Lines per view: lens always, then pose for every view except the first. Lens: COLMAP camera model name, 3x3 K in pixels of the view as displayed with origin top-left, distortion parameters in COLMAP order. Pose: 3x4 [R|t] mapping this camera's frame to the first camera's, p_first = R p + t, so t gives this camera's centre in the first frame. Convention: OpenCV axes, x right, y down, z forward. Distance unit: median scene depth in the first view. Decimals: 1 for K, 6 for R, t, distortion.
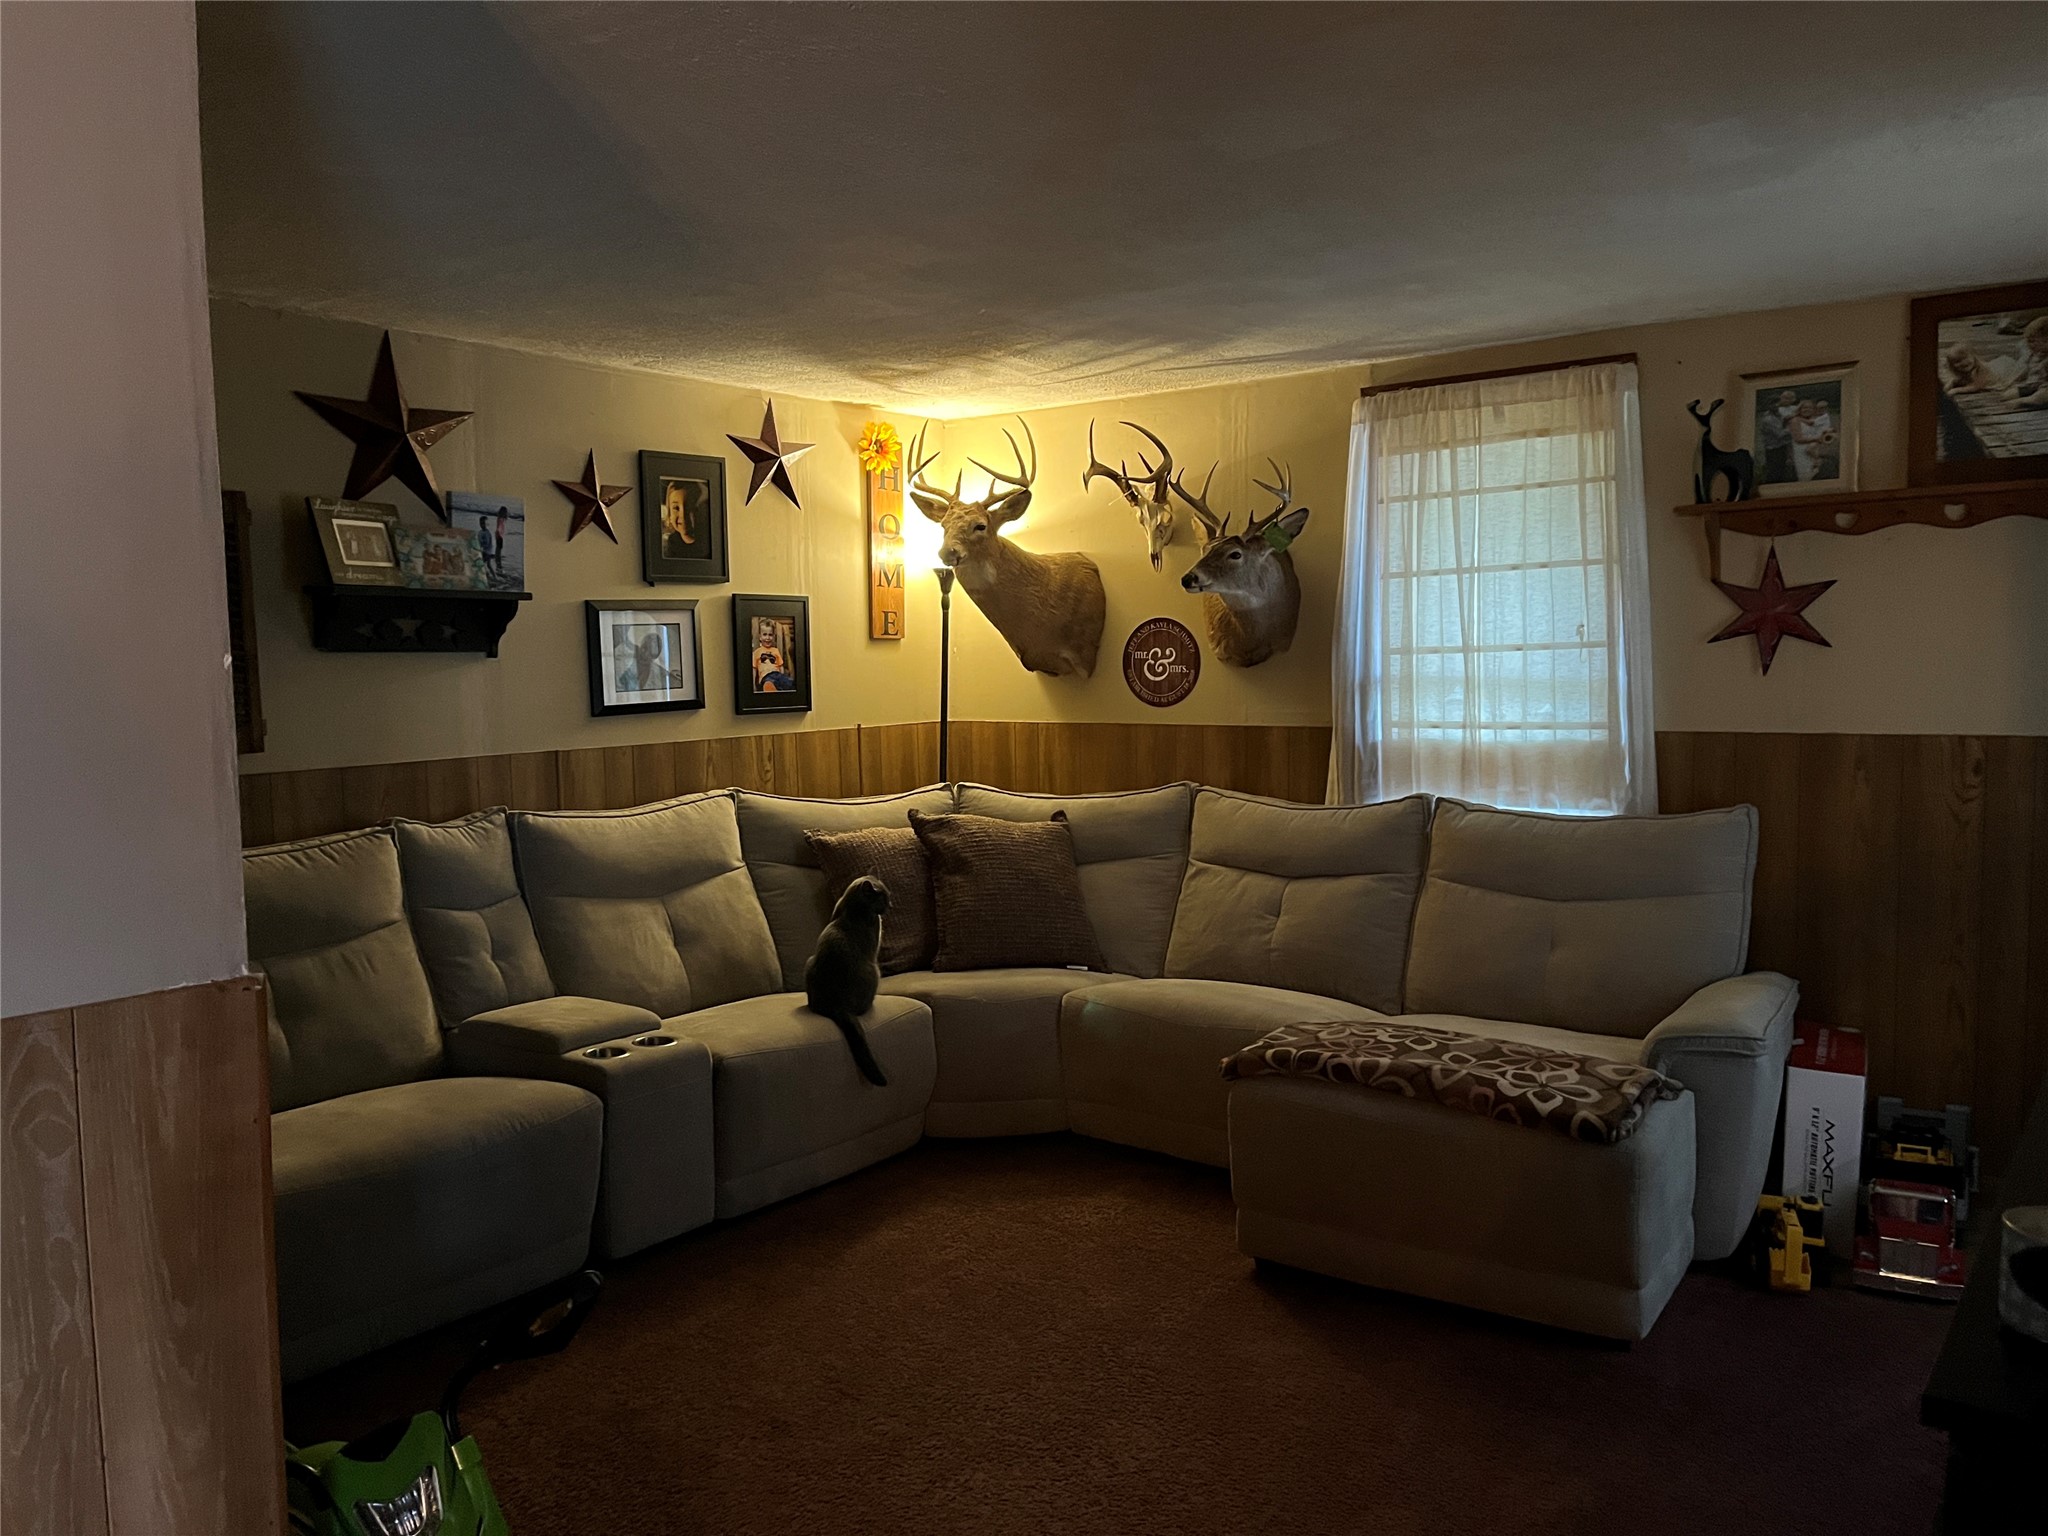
lens RADIAL K [[1565.7, 0, 1026.8], [0, 1565.7, 755.5], [0, 0, 1]] dist [0.066853, -0.092388]
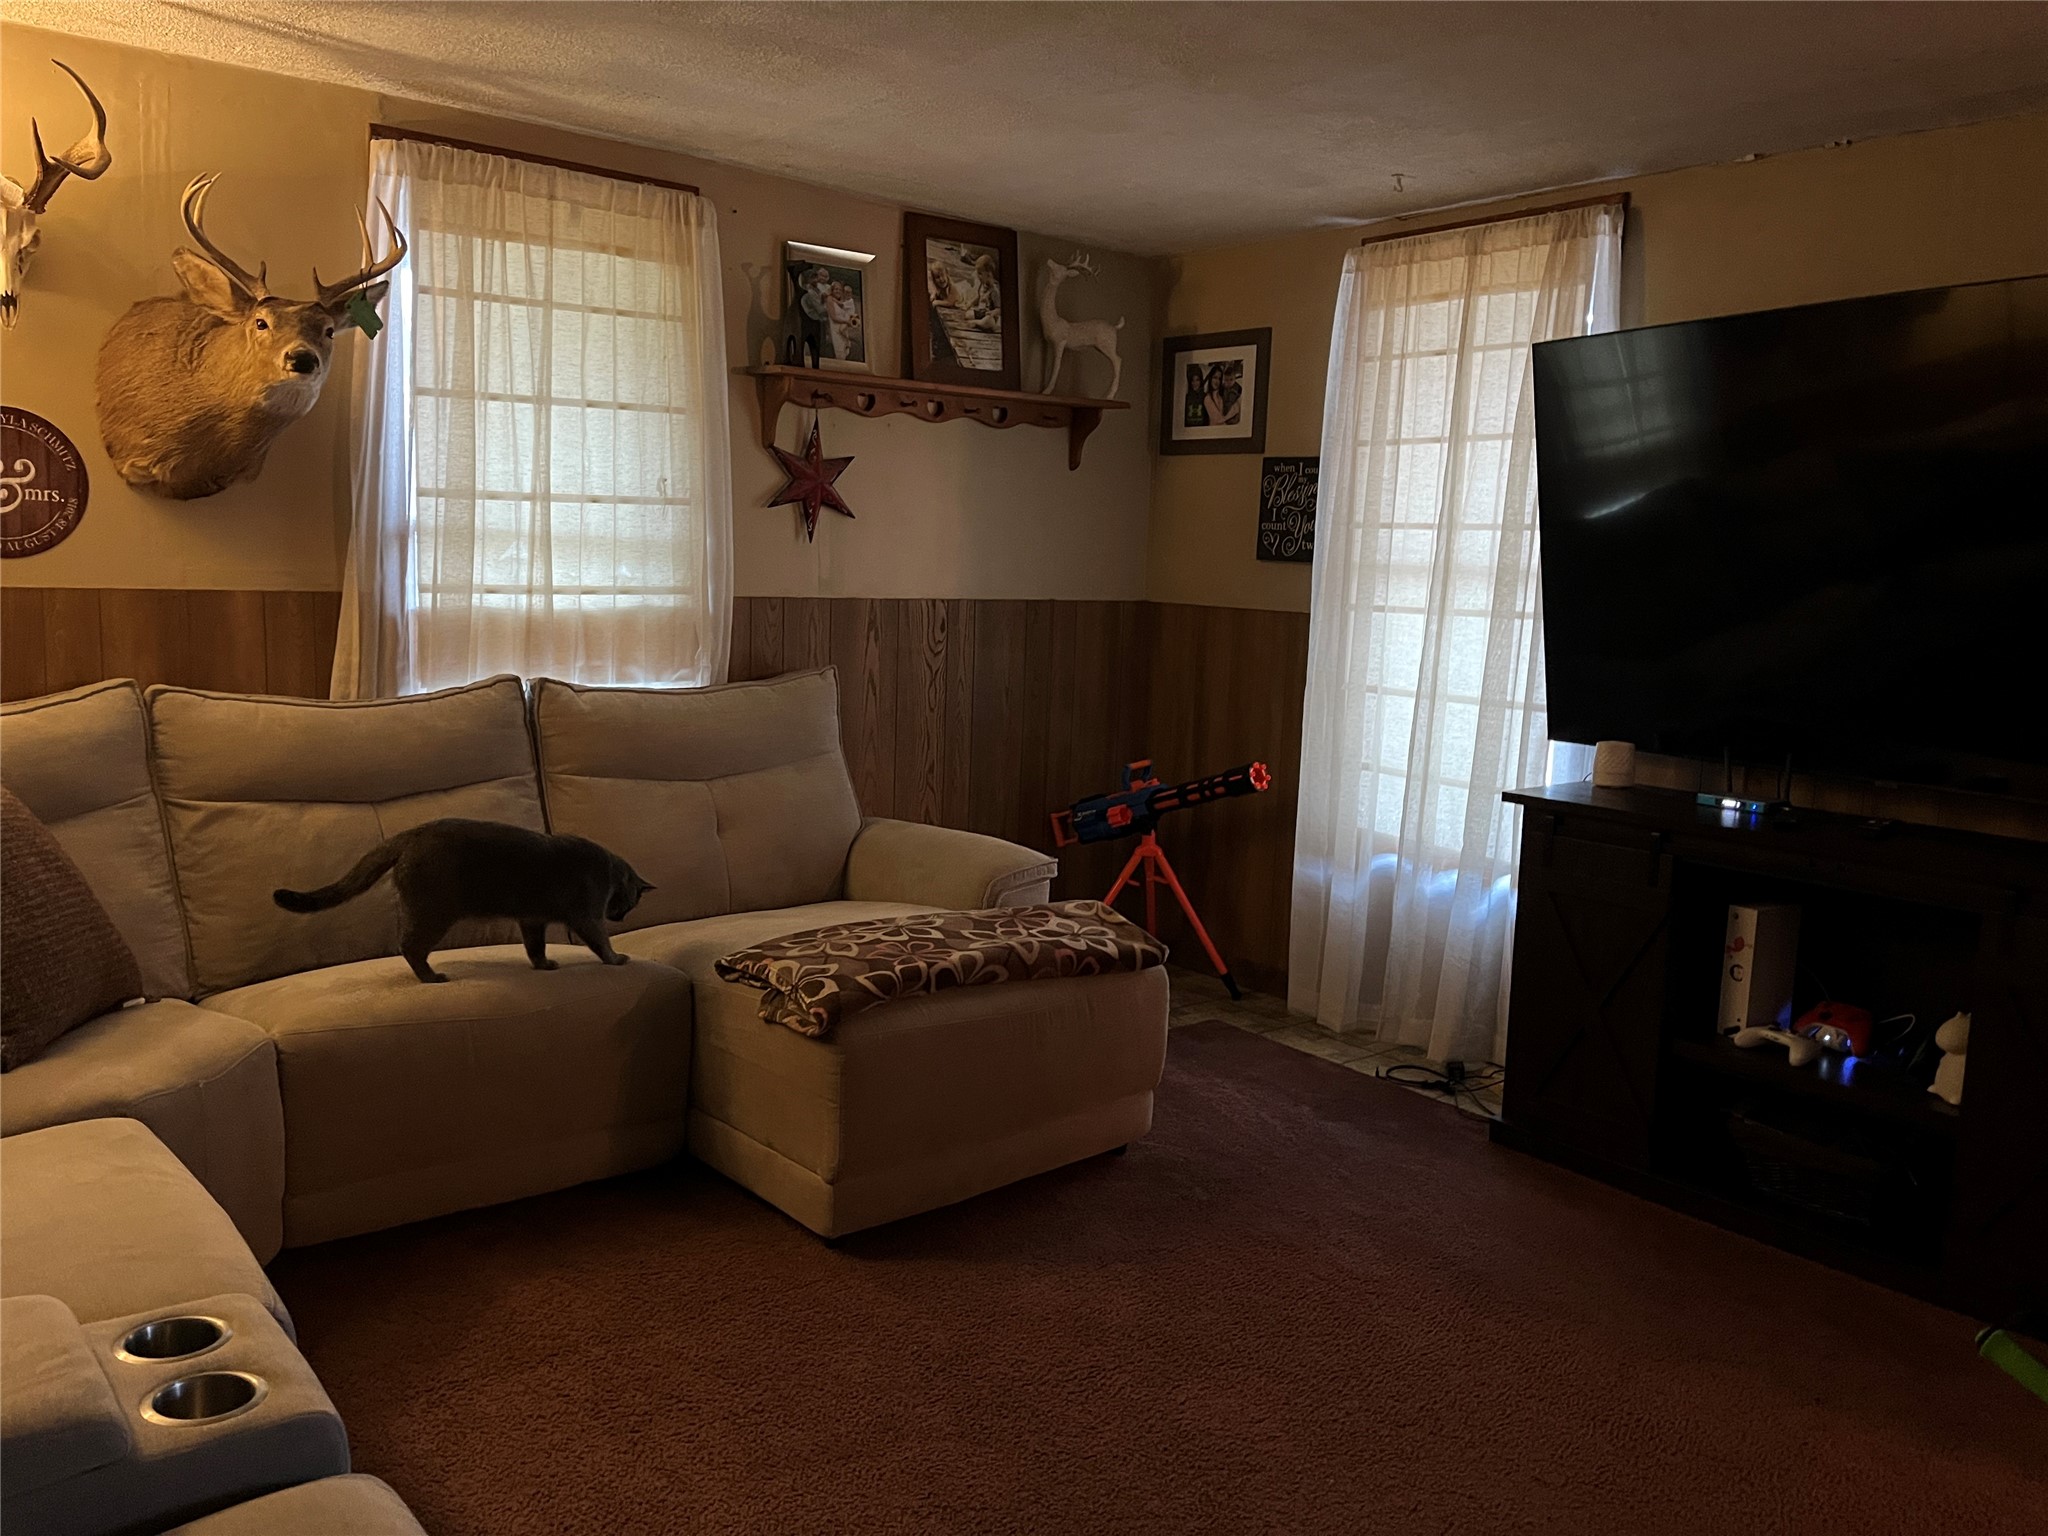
lens RADIAL K [[1565.7, 0, 1026.8], [0, 1565.7, 755.5], [0, 0, 1]] dist [0.066853, -0.092388]
pose [[0.252455, -0.097227, 0.962711, -0.481691], [0.024318, 0.995262, 0.094137, -0.004181], [-0.967303, -0.000354, 0.253624, 0.561217]]
